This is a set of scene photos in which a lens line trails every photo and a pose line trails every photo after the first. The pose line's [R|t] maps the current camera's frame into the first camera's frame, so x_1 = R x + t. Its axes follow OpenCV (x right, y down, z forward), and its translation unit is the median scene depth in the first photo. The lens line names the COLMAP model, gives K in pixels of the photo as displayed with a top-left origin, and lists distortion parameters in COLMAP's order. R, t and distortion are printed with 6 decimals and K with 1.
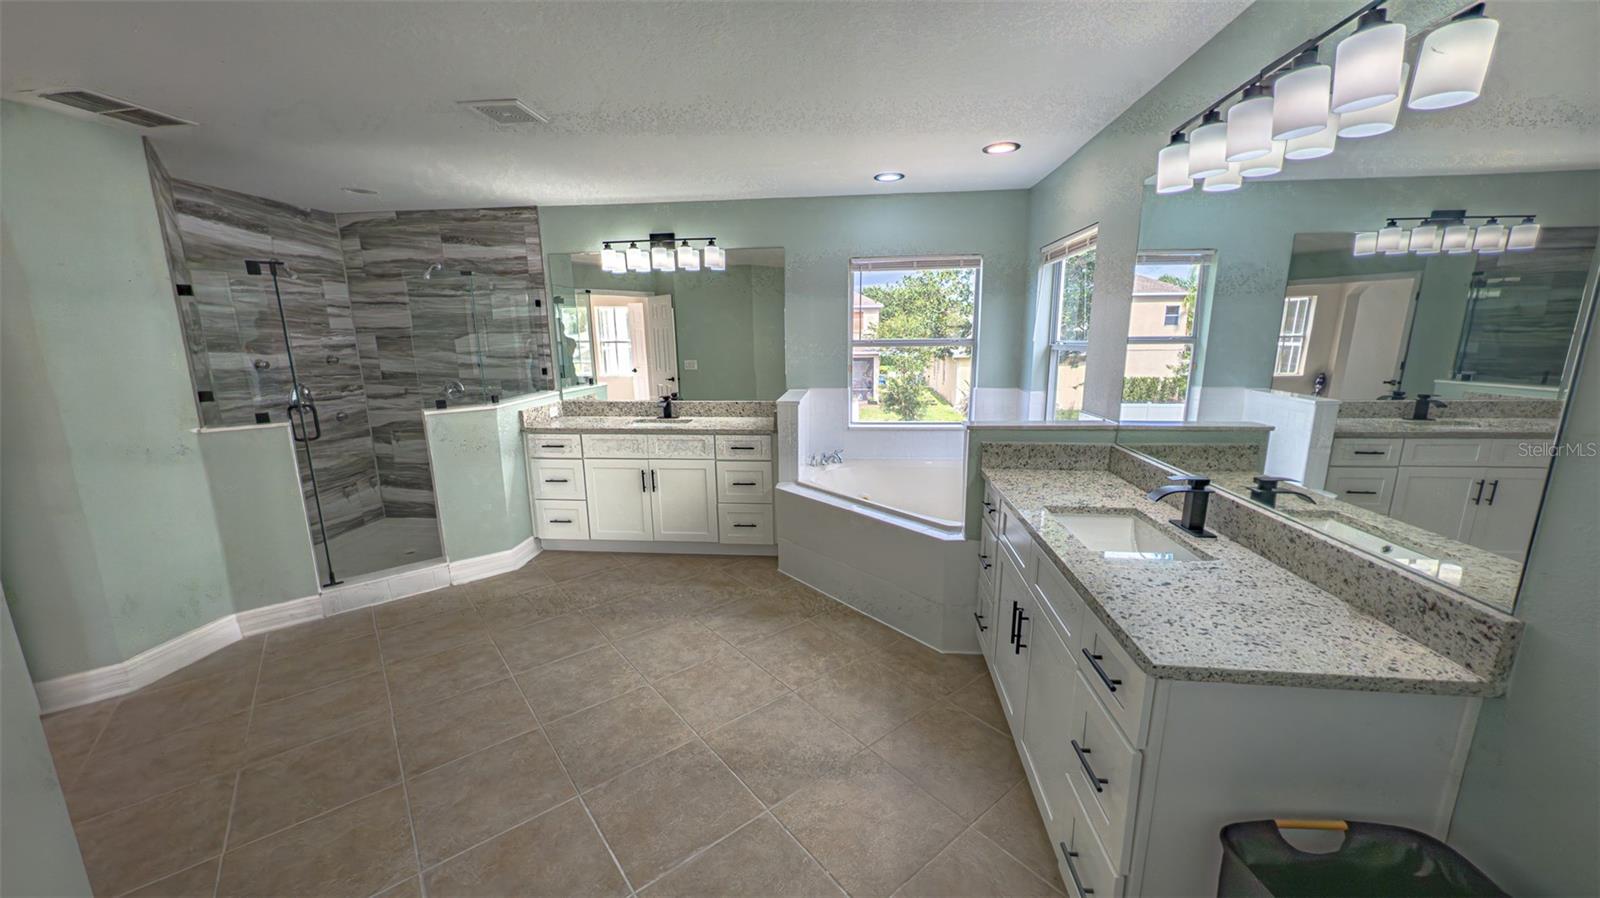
lens RADIAL K [[579.5, 0, 790.3], [0, 579.5, 448.4], [0, 0, 1]] dist [0.002104, -0.000052]
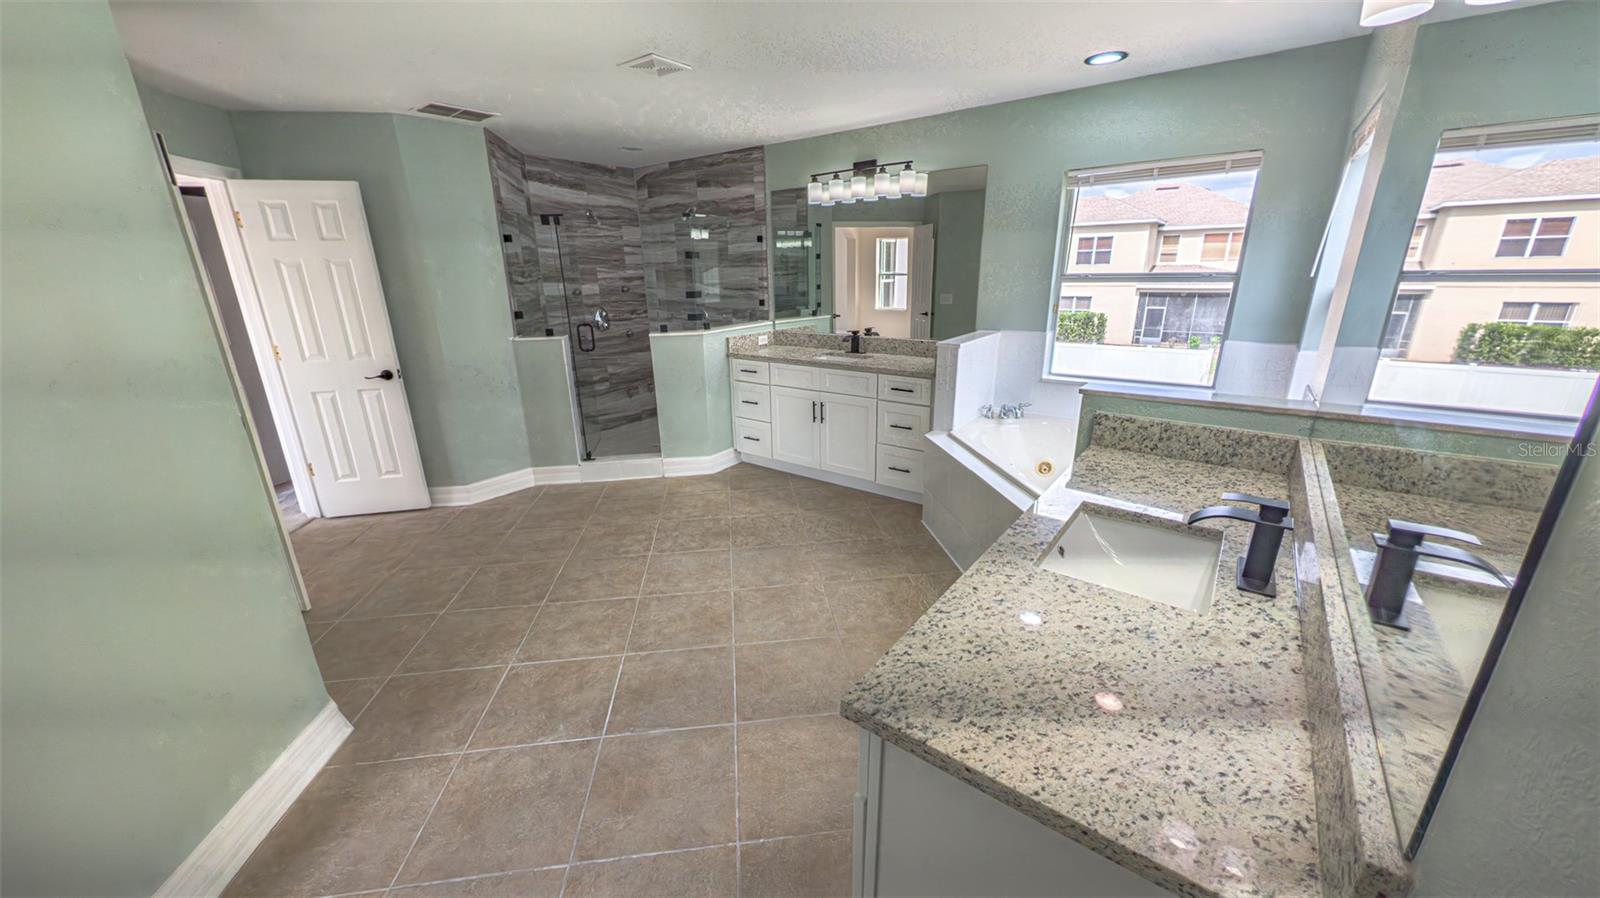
lens RADIAL K [[578.3, 0, 800.0], [0, 578.3, 449.0], [0, 0, 1]] dist [-0.002784, -0.000217]
pose [[0.854581, 0.152364, -0.496464, 0.247198], [-0.094075, 0.985595, 0.140544, -0.021632], [0.510727, -0.073402, 0.856604, 0.082006]]
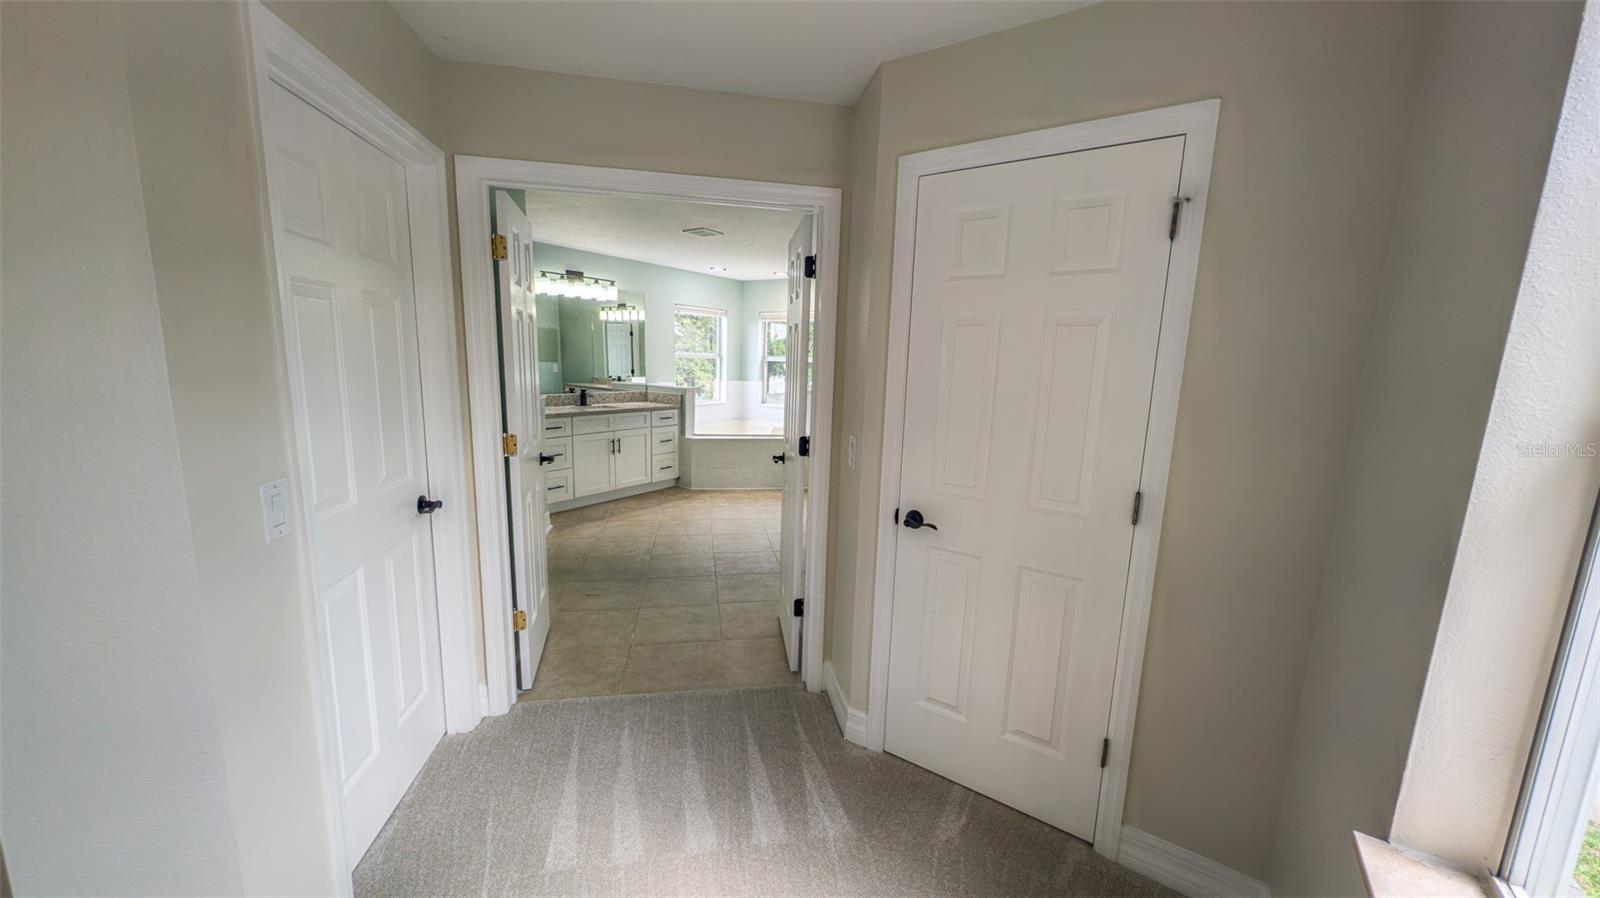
lens RADIAL K [[578.3, 0, 800.0], [0, 578.3, 449.0], [0, 0, 1]] dist [-0.002784, -0.000217]
pose [[0.485492, -0.115093, 0.866632, -1.226267], [0.137268, 0.989036, 0.054451, 0.045232], [-0.863397, 0.092526, 0.495968, -0.102029]]
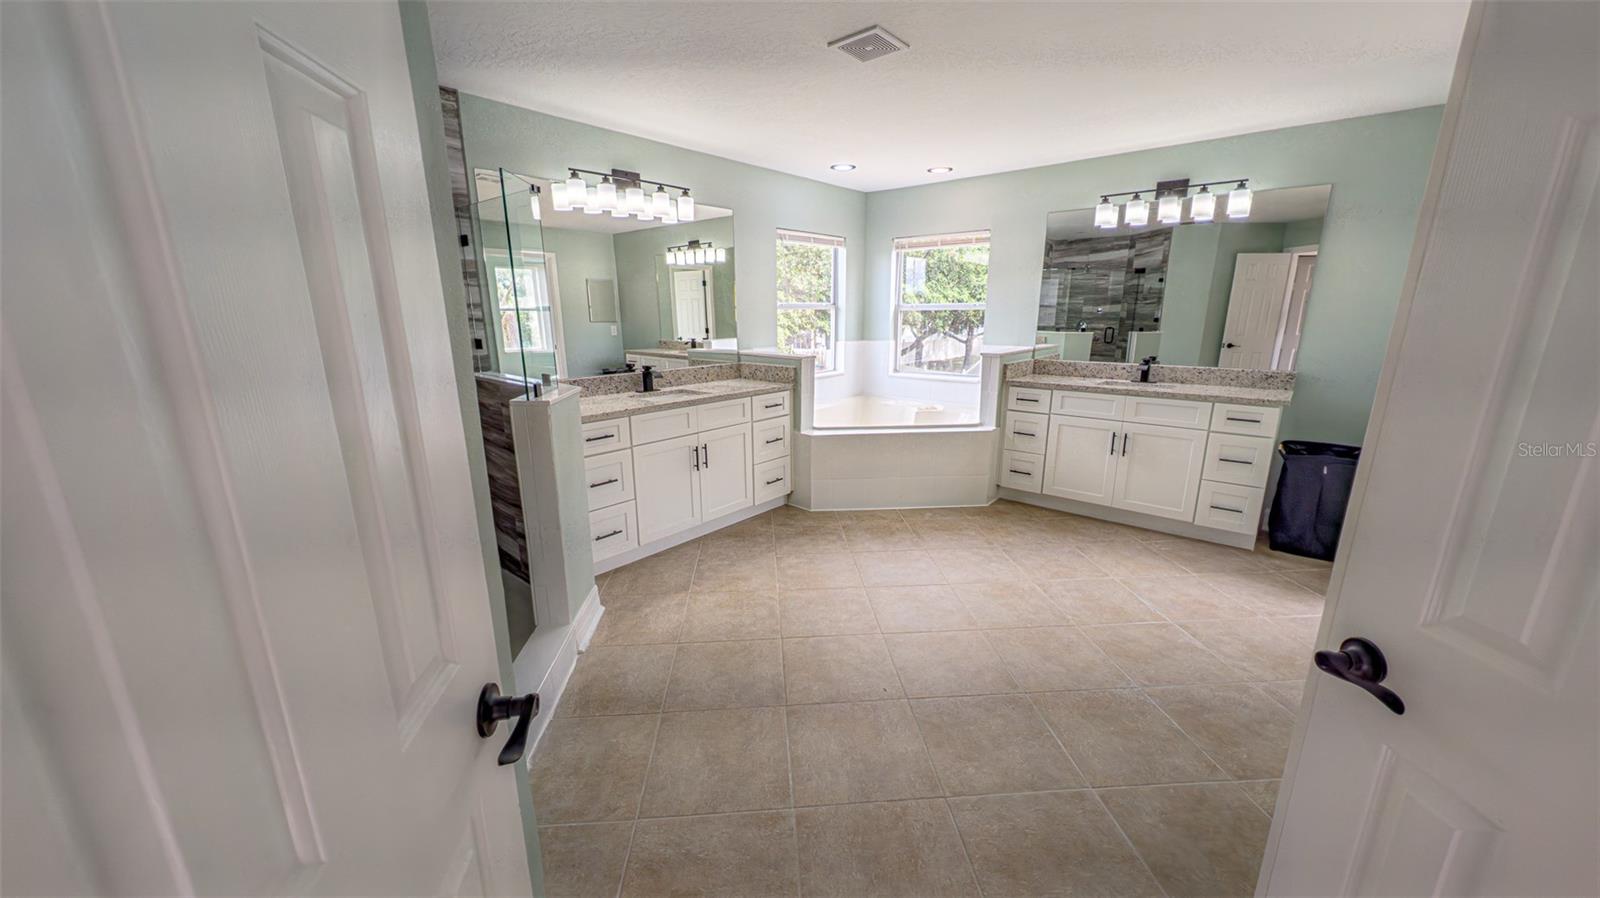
lens RADIAL K [[578.3, 0, 800.0], [0, 578.3, 449.0], [0, 0, 1]] dist [-0.002784, -0.000217]
pose [[0.575590, -0.188529, 0.795709, -0.837958], [0.160328, 0.980193, 0.116262, -0.035037], [-0.801867, 0.060655, 0.594416, 0.333466]]
